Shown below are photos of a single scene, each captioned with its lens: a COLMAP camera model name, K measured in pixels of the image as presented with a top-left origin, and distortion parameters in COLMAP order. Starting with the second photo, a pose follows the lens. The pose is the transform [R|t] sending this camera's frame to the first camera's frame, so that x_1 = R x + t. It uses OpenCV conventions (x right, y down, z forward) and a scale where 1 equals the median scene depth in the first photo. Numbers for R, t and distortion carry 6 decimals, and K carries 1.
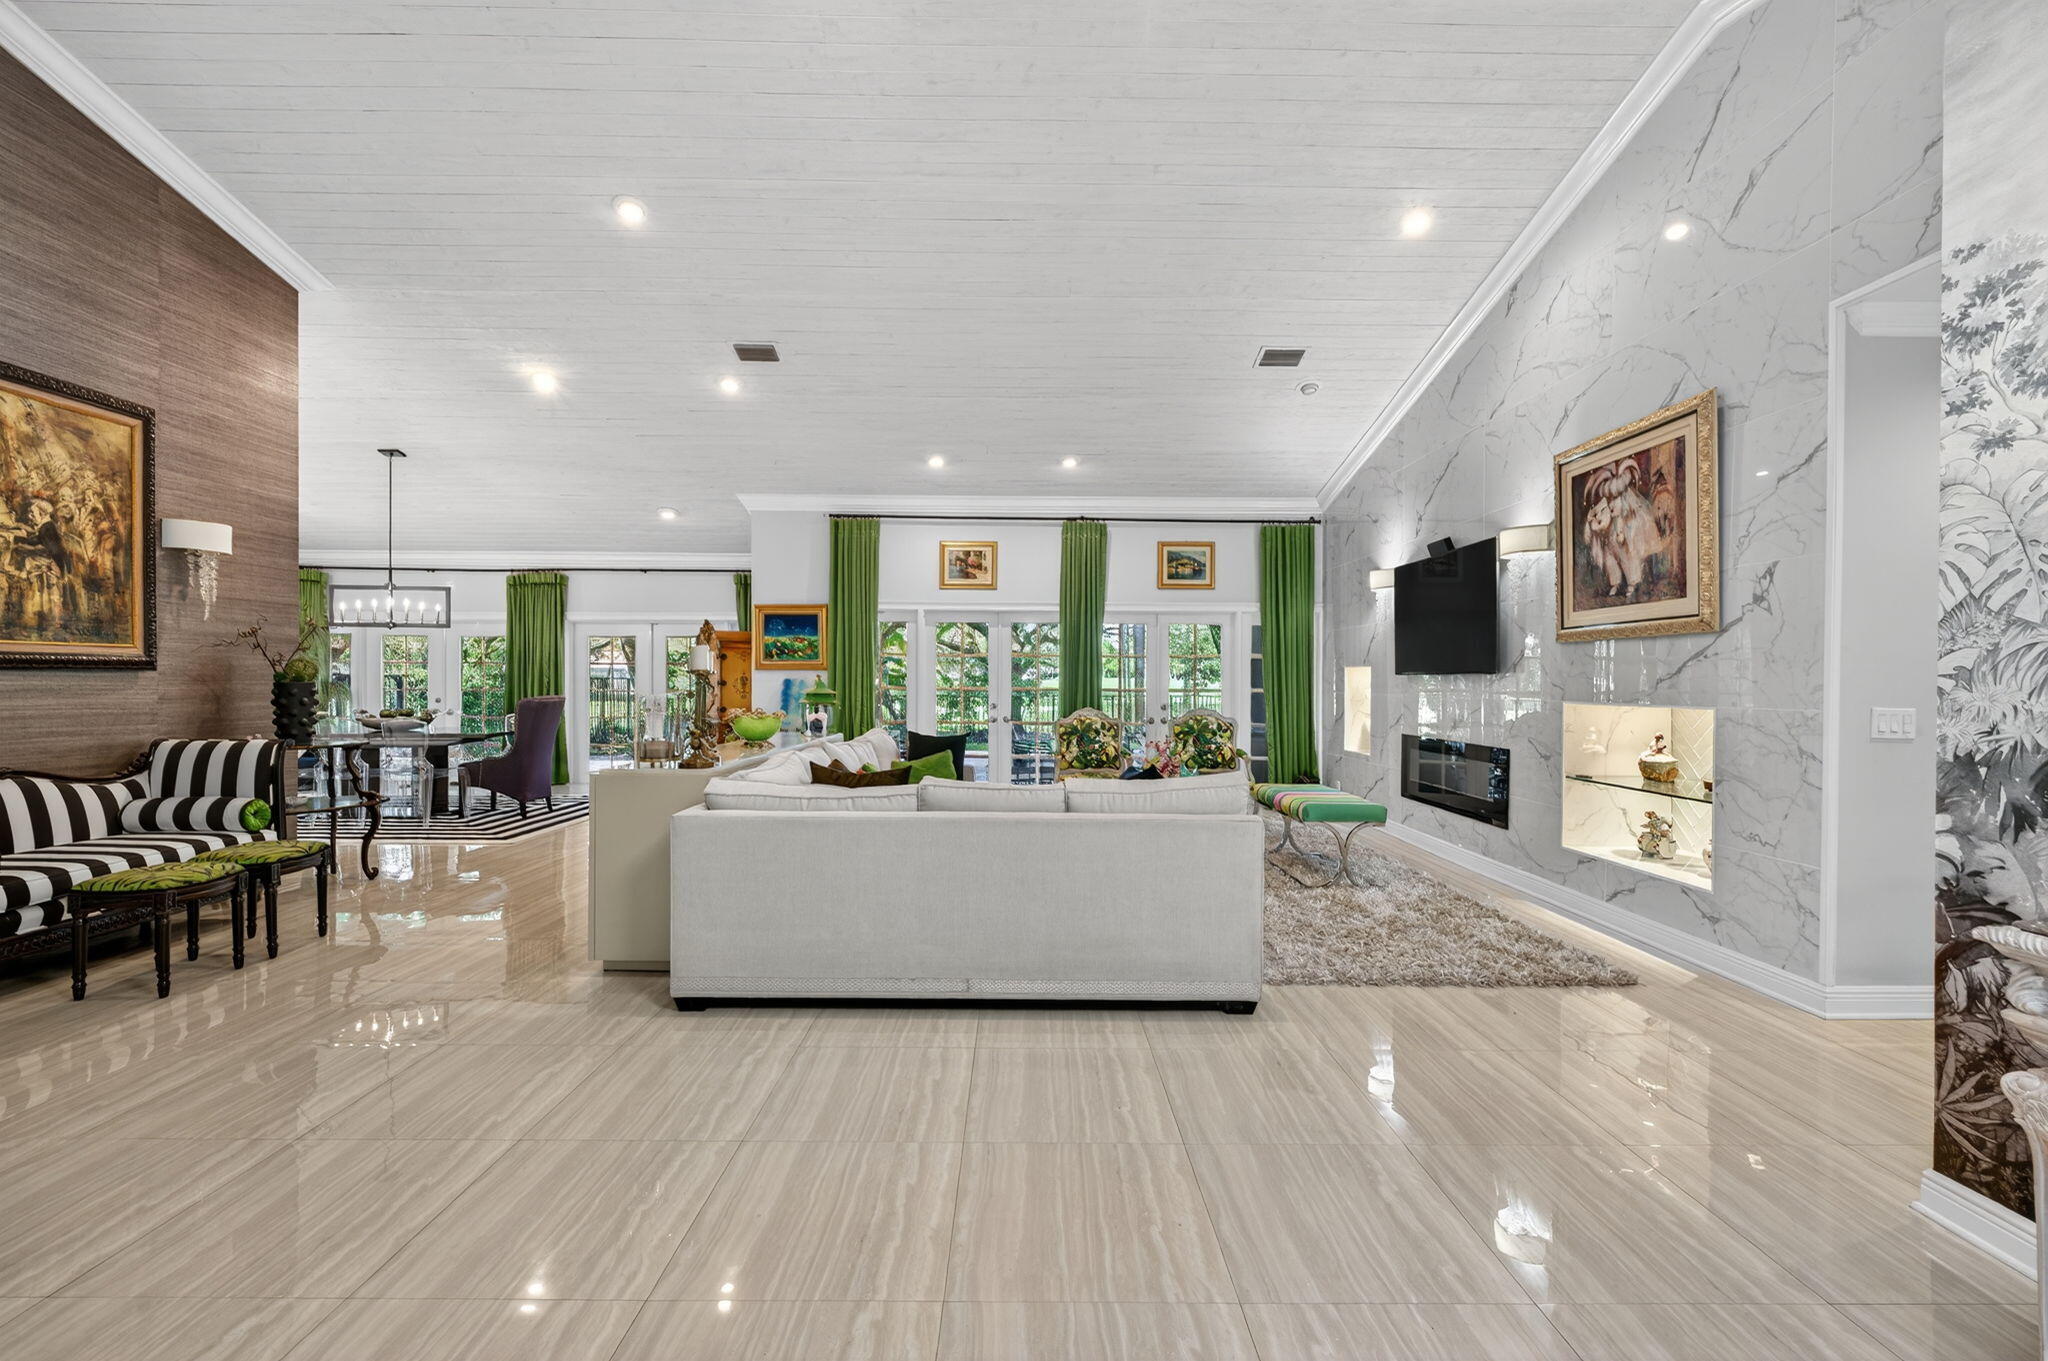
lens RADIAL K [[871.3, 0, 1018.8], [0, 871.3, 681.7], [0, 0, 1]] dist [0.000830, -0.000103]
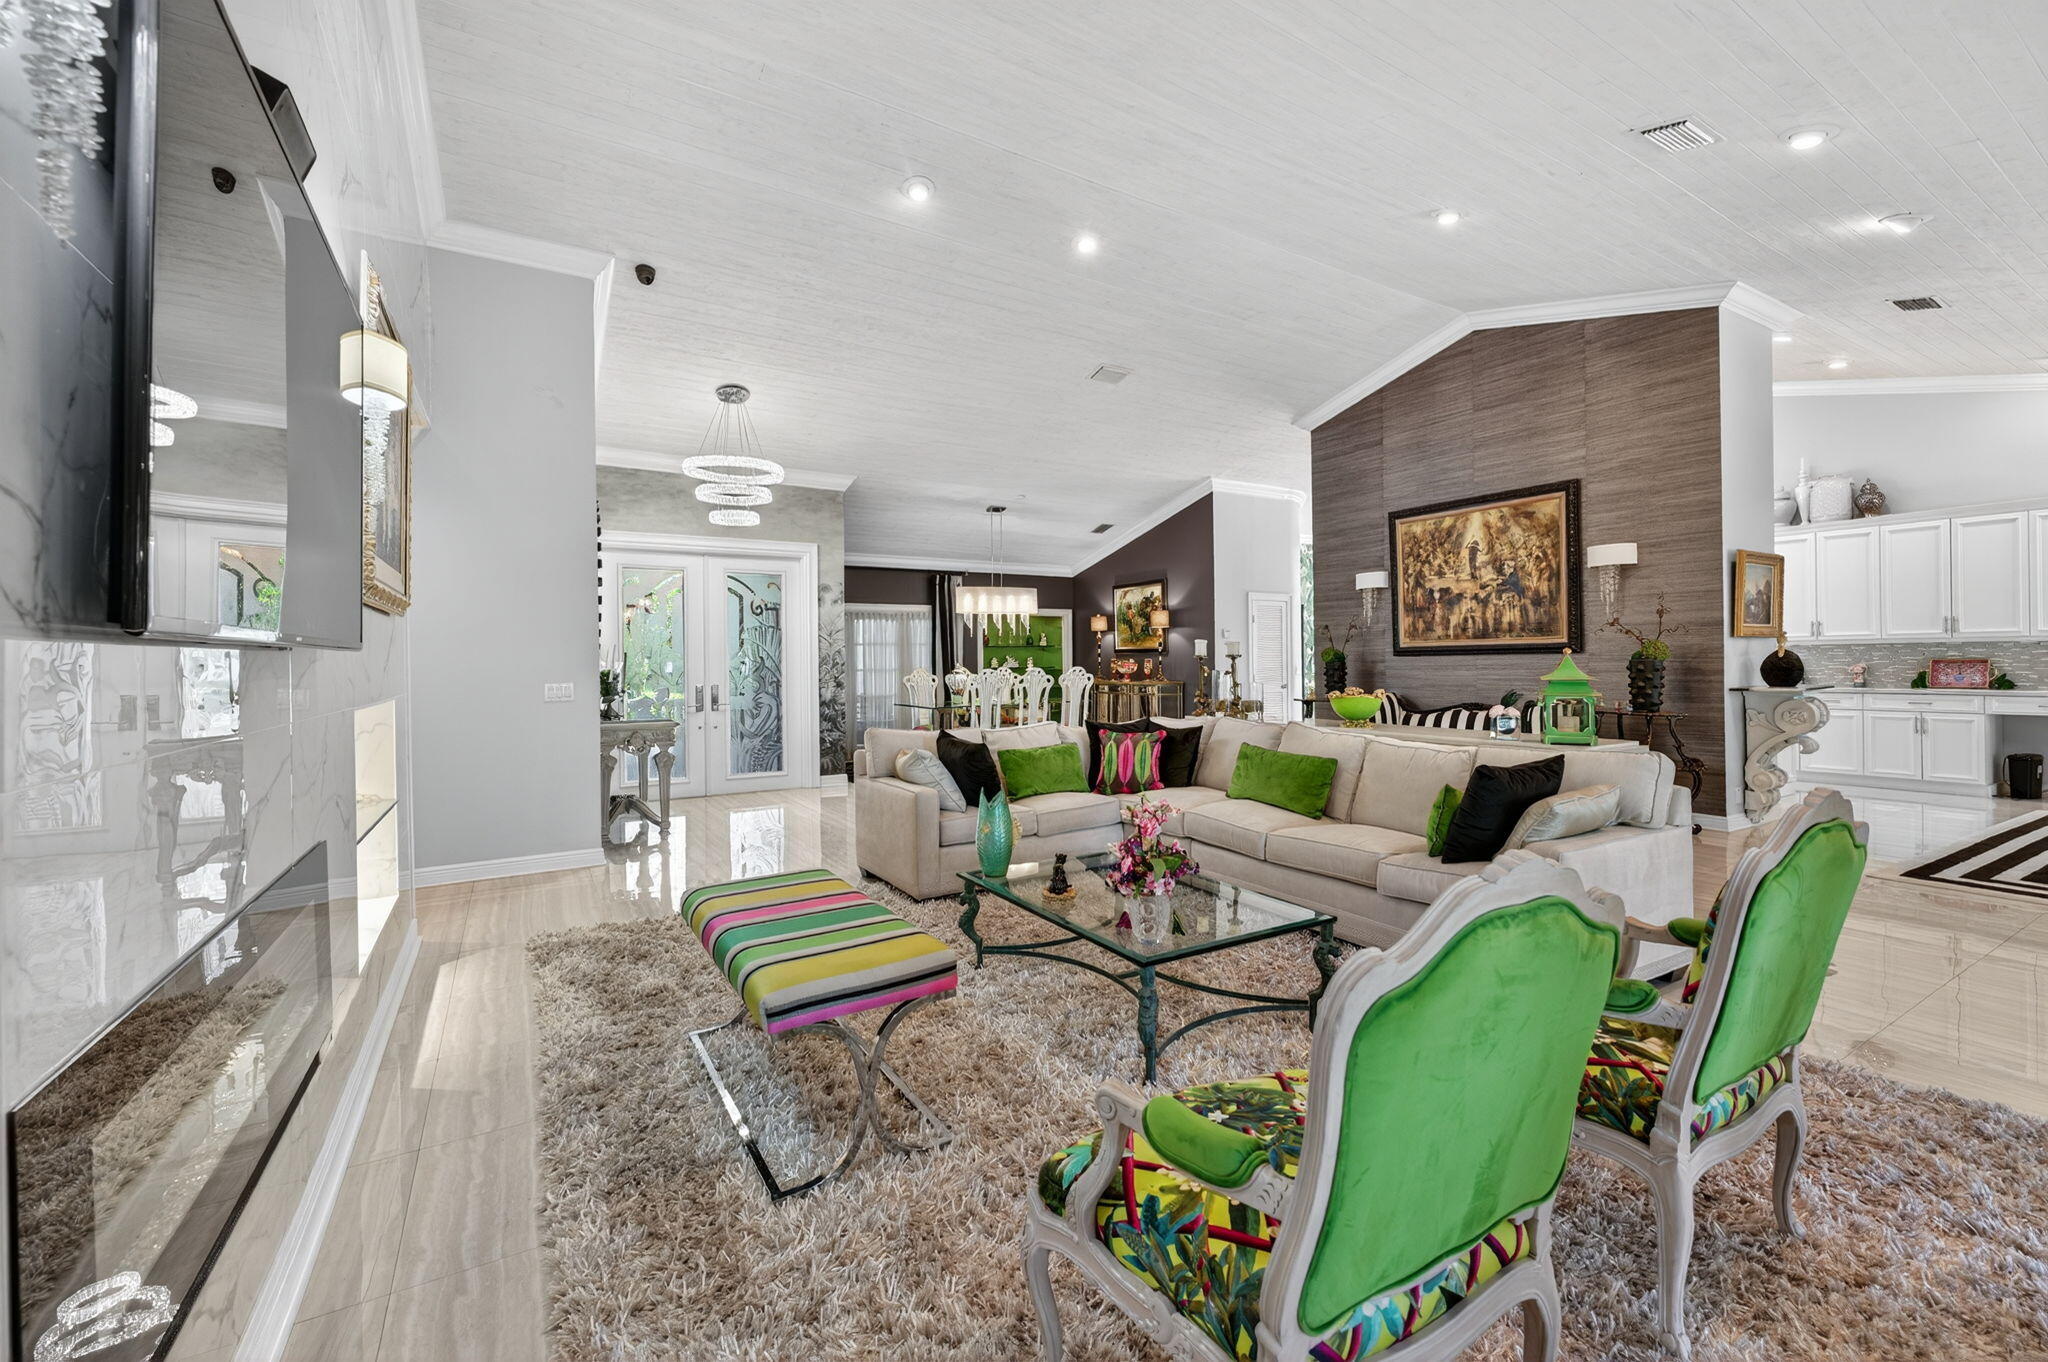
lens RADIAL K [[843.5, 0, 1025.7], [0, 843.5, 656.9], [0, 0, 1]] dist [-0.000192, 0.000006]
pose [[-0.864209, 0.003775, -0.503118, 0.555860], [0.007342, 0.999960, -0.005109, -0.005368], [0.503079, -0.008109, -0.864203, 1.765731]]
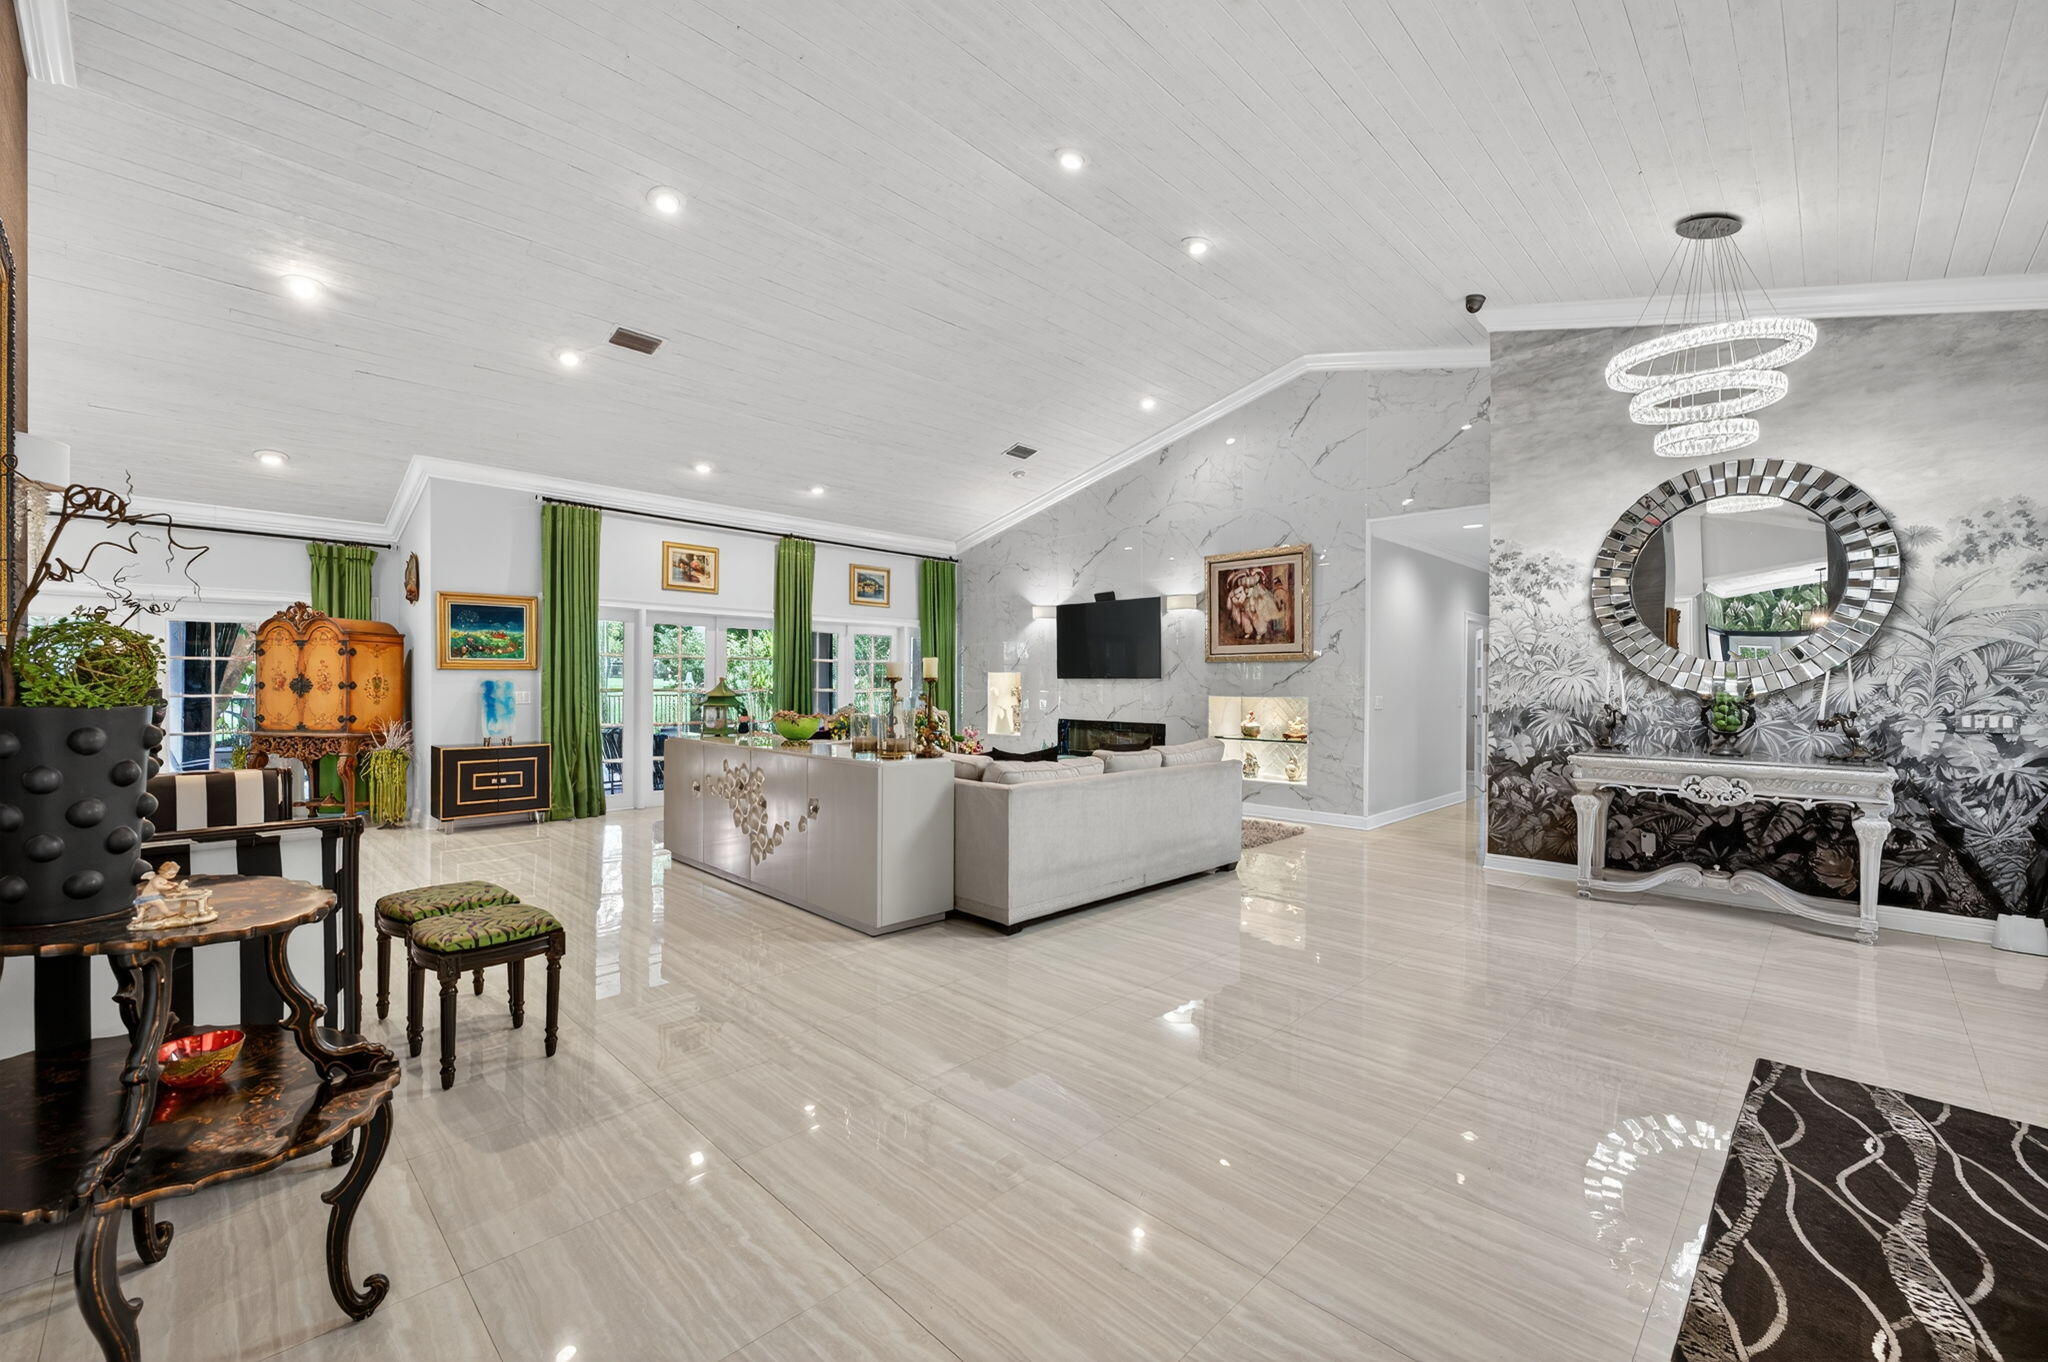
lens RADIAL K [[836.7, 0, 1039.1], [0, 836.7, 685.0], [0, 0, 1]] dist [-0.000036, 0.000088]
pose [[0.698316, -0.002377, 0.715785, -0.883164], [-0.001608, 0.999987, 0.004889, -0.006639], [-0.715787, -0.004565, 0.698303, 0.054593]]
